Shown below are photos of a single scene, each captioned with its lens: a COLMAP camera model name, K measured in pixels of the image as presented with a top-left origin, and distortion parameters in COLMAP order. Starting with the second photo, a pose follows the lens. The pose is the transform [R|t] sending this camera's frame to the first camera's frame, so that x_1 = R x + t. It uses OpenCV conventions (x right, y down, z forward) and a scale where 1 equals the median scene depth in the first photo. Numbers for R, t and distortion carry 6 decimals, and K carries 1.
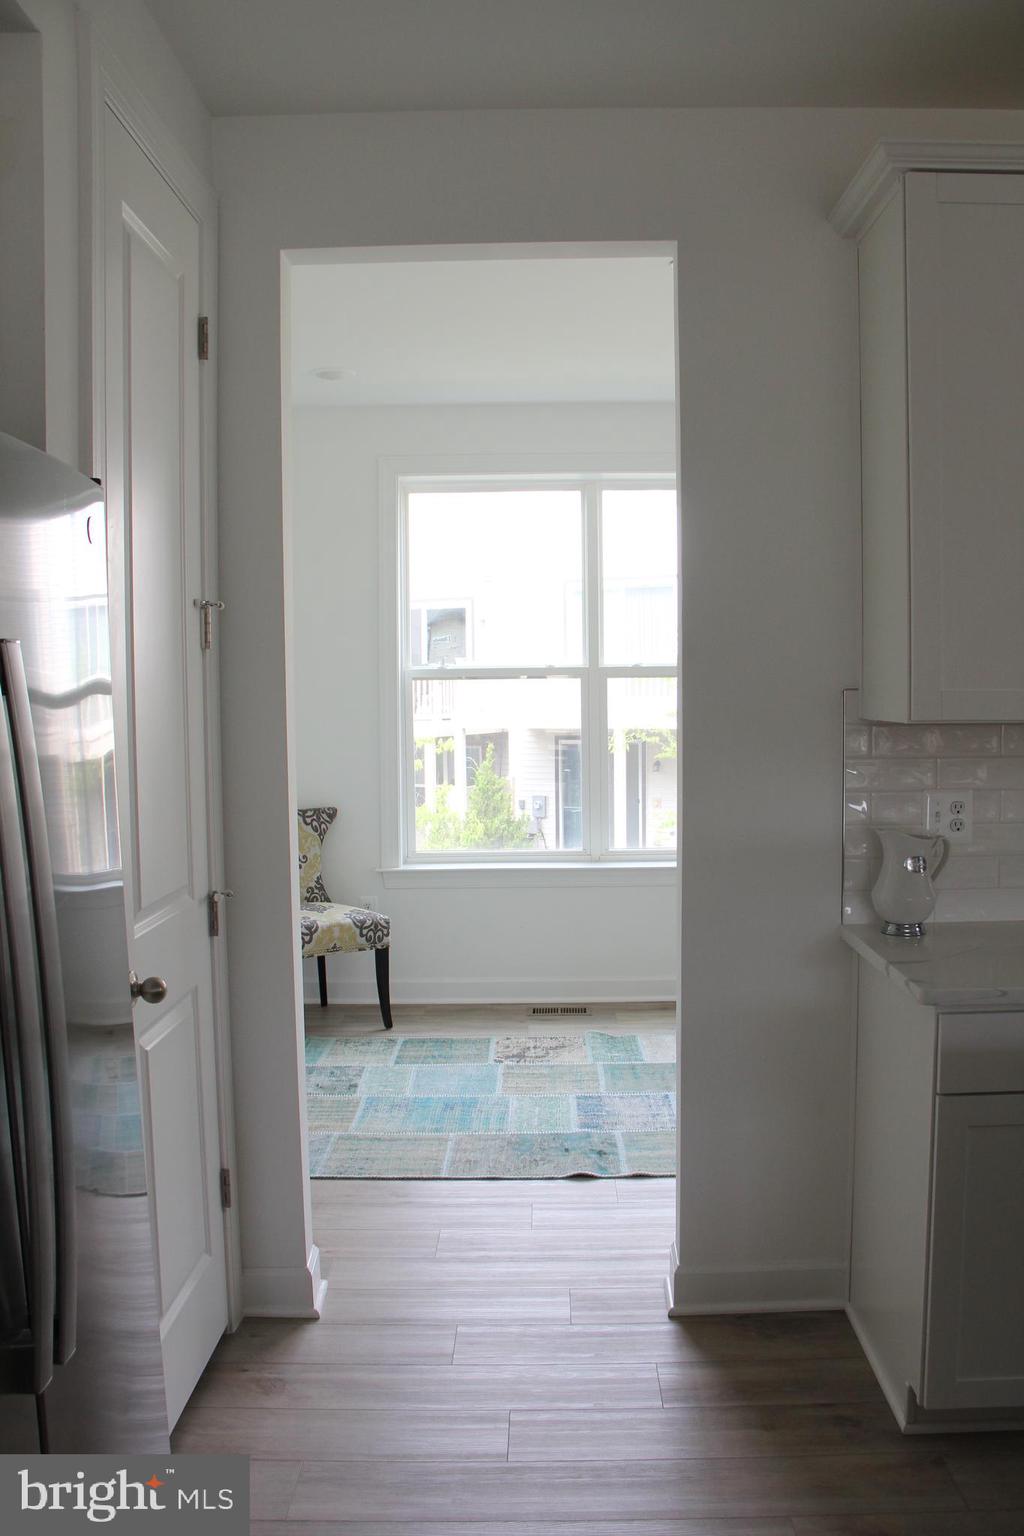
lens RADIAL K [[1288.9, 0, 540.2], [0, 1288.9, 797.0], [0, 0, 1]] dist [-0.190959, 0.164178]
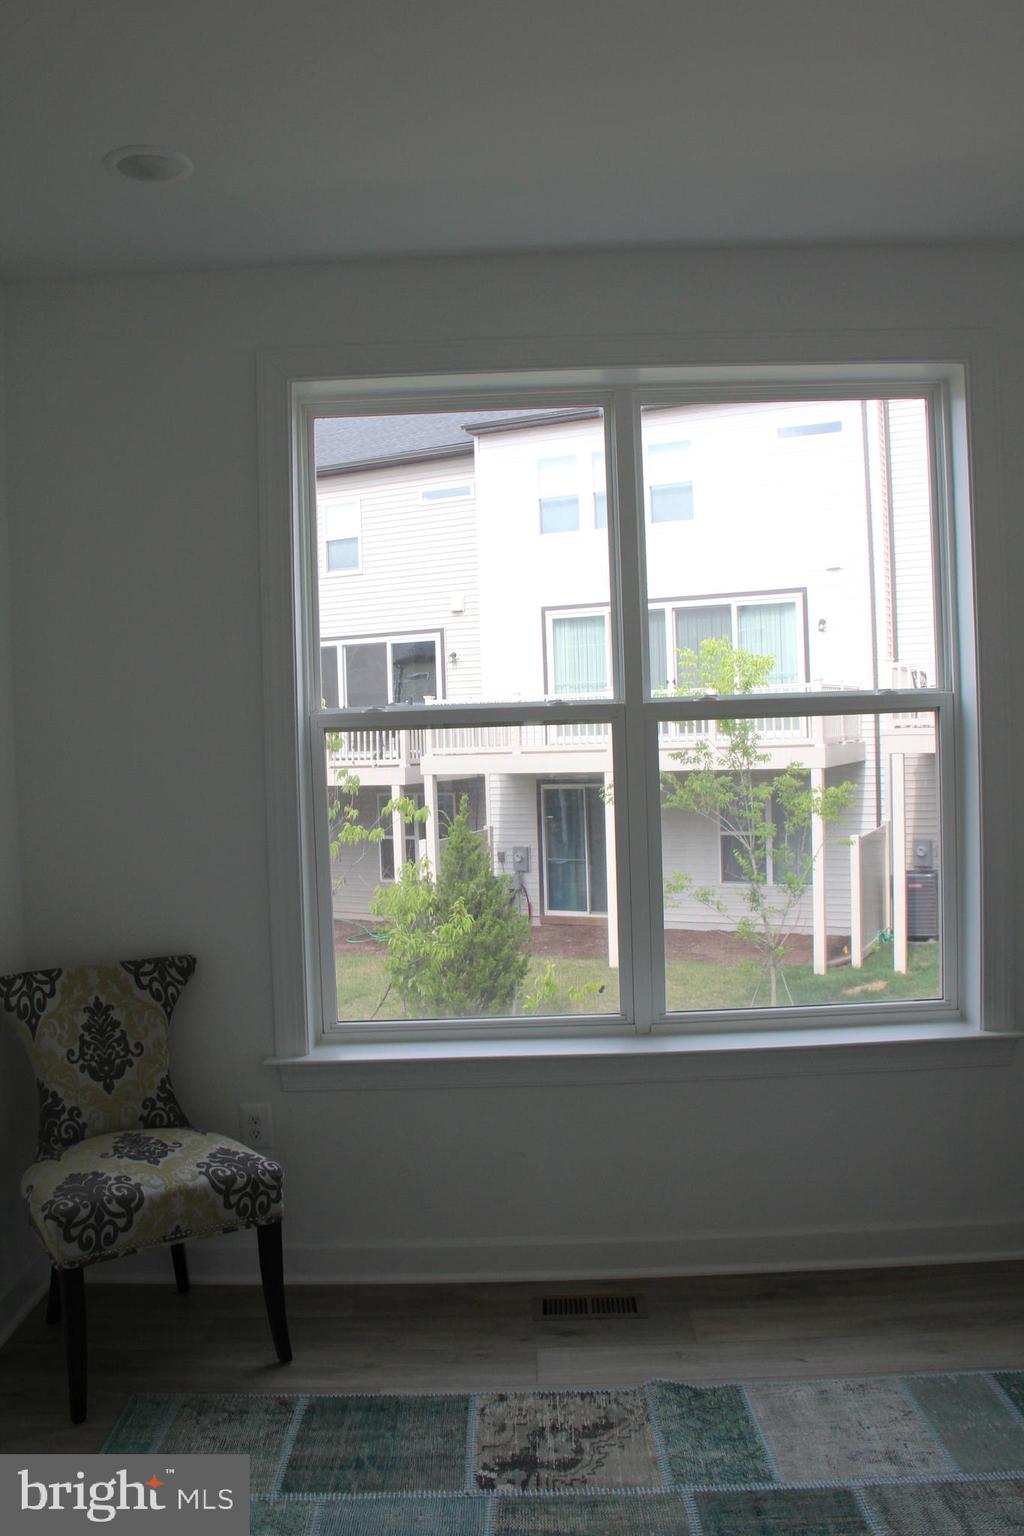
lens RADIAL K [[1296.1, 0, 484.9], [0, 1296.1, 775.8], [0, 0, 1]] dist [-0.186678, 0.162789]
pose [[0.999478, -0.021794, -0.023846, -0.013929], [0.020679, 0.998725, -0.046056, -0.047089], [0.024819, 0.045539, 0.998654, 0.460086]]
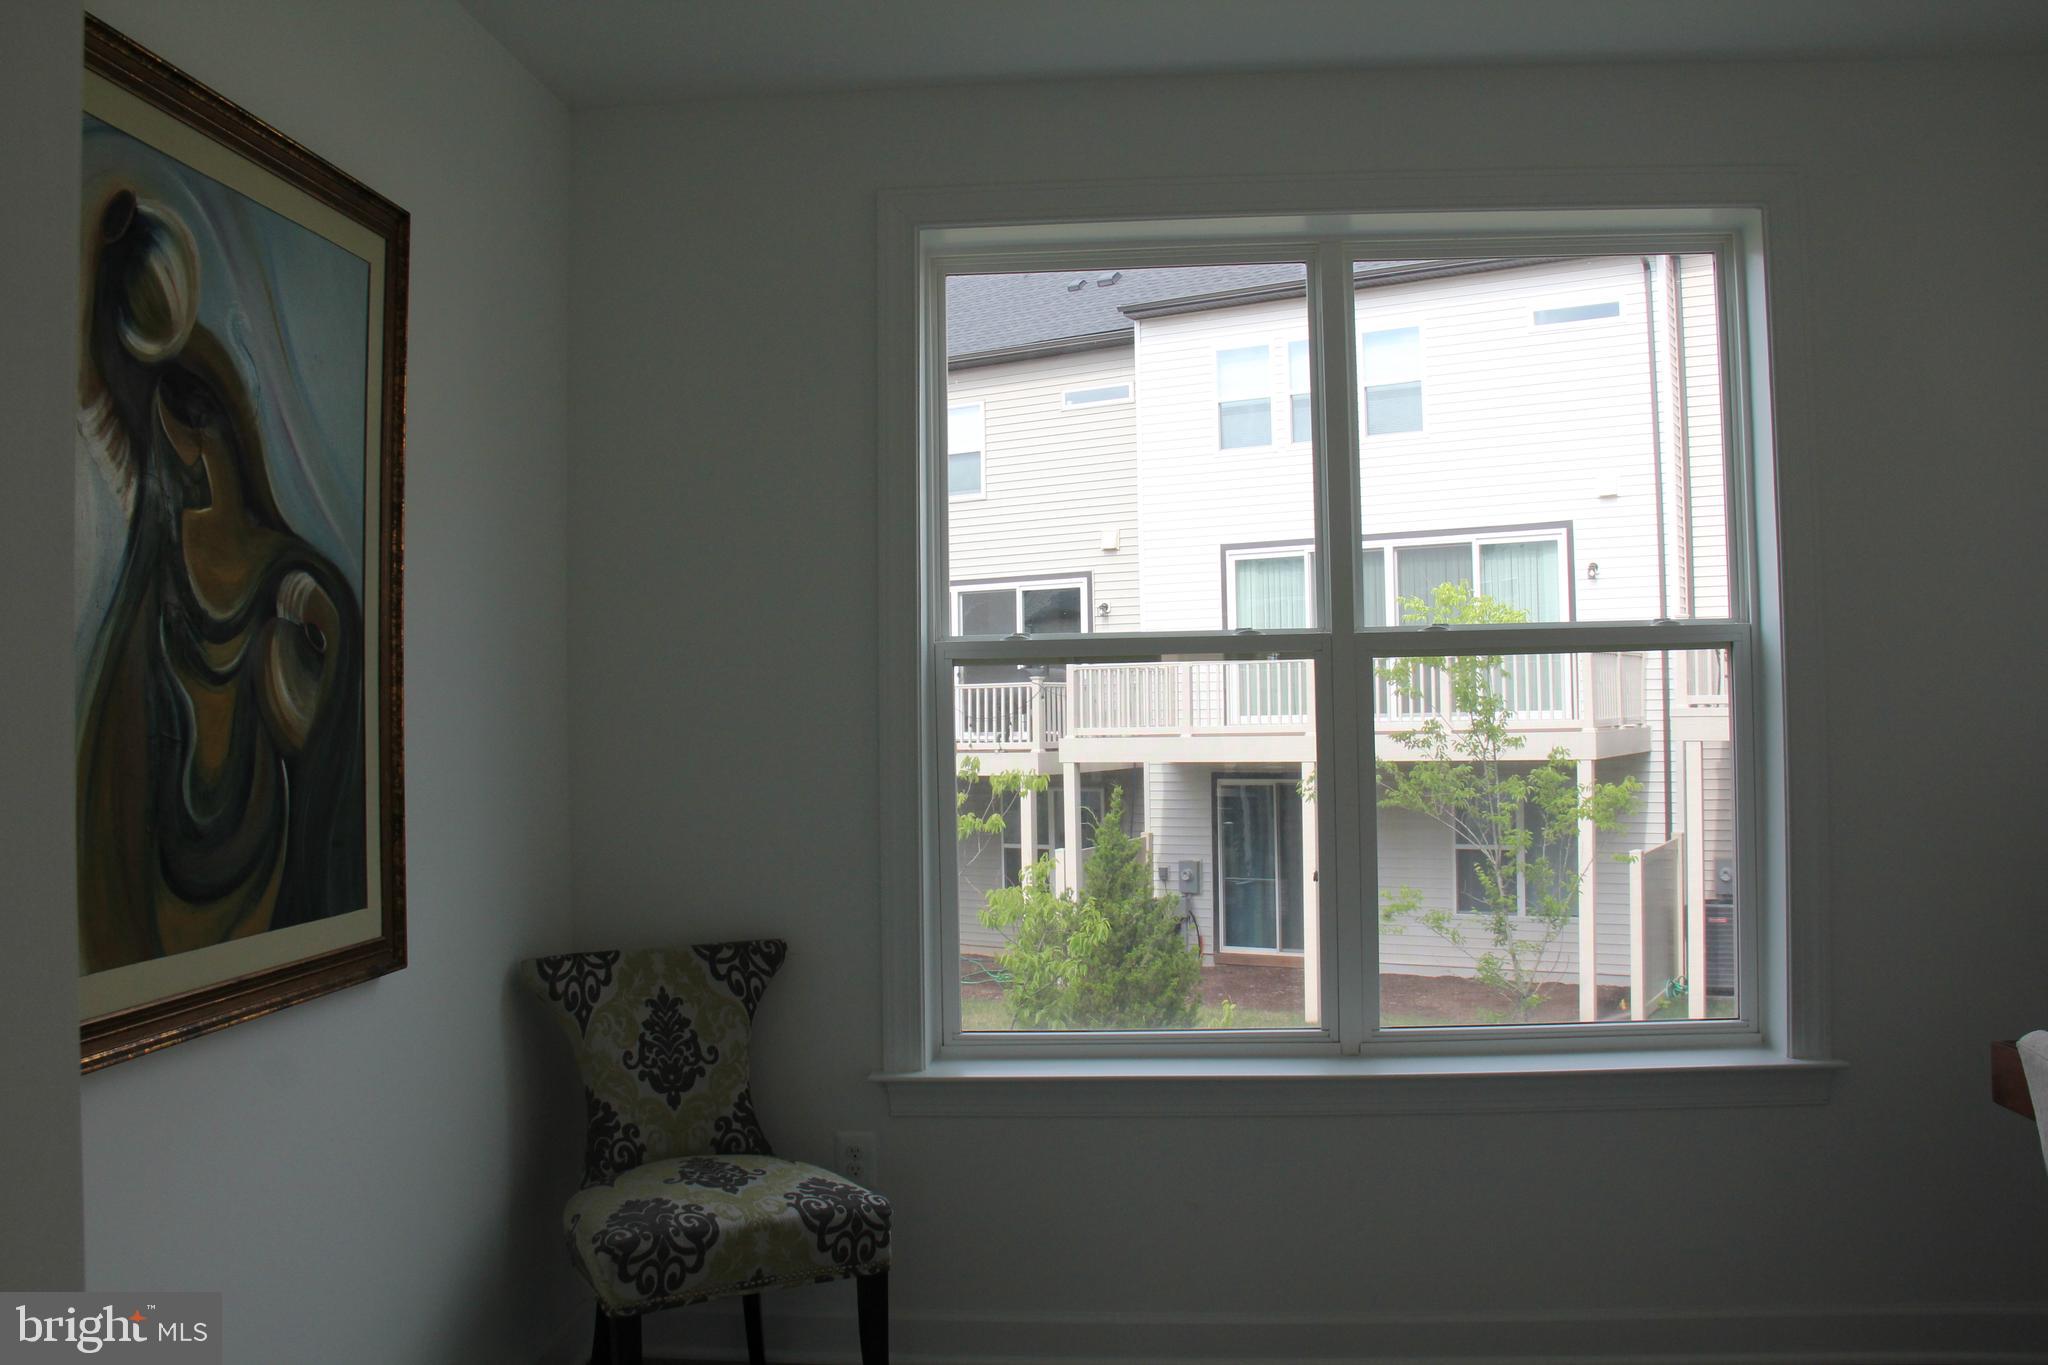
lens RADIAL K [[1723.2, 0, 1039.2], [0, 1723.2, 670.0], [0, 0, 1]] dist [-0.191810, 0.173987]
pose [[0.996535, -0.009569, -0.082628, -0.018092], [0.000727, 0.994325, -0.106385, -0.024890], [0.083177, 0.105957, 0.990886, 0.424052]]
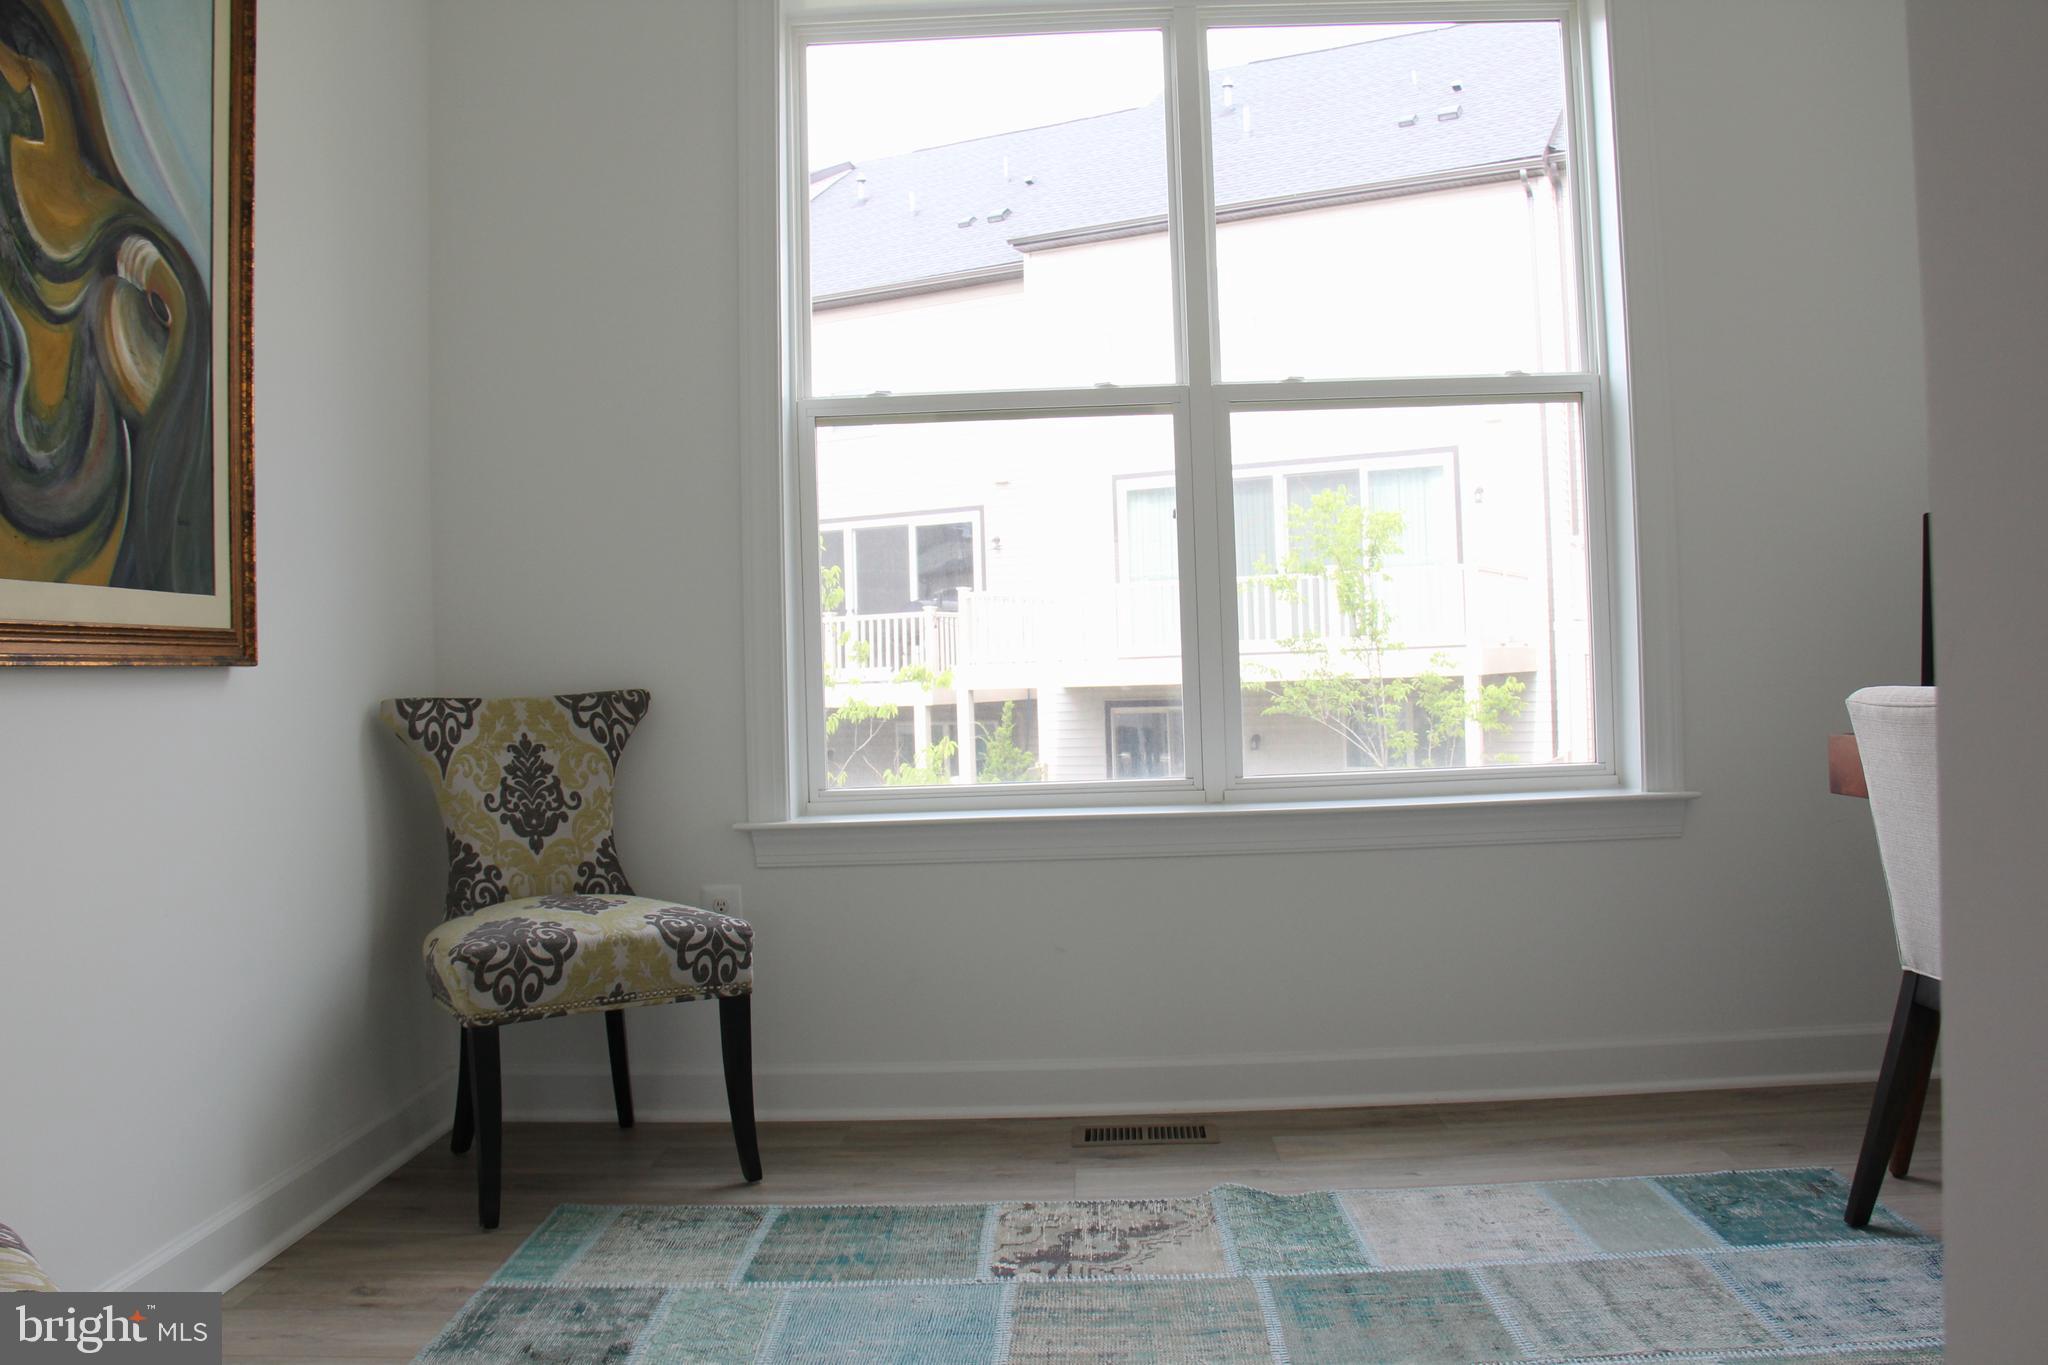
lens RADIAL K [[1718.5, 0, 1035.2], [0, 1718.5, 668.3], [0, 0, 1]] dist [-0.190959, 0.164178]
pose [[0.999435, -0.020528, -0.026602, -0.004390], [0.018189, 0.996185, -0.085353, 0.059614], [0.028253, 0.084821, 0.995996, 0.429710]]
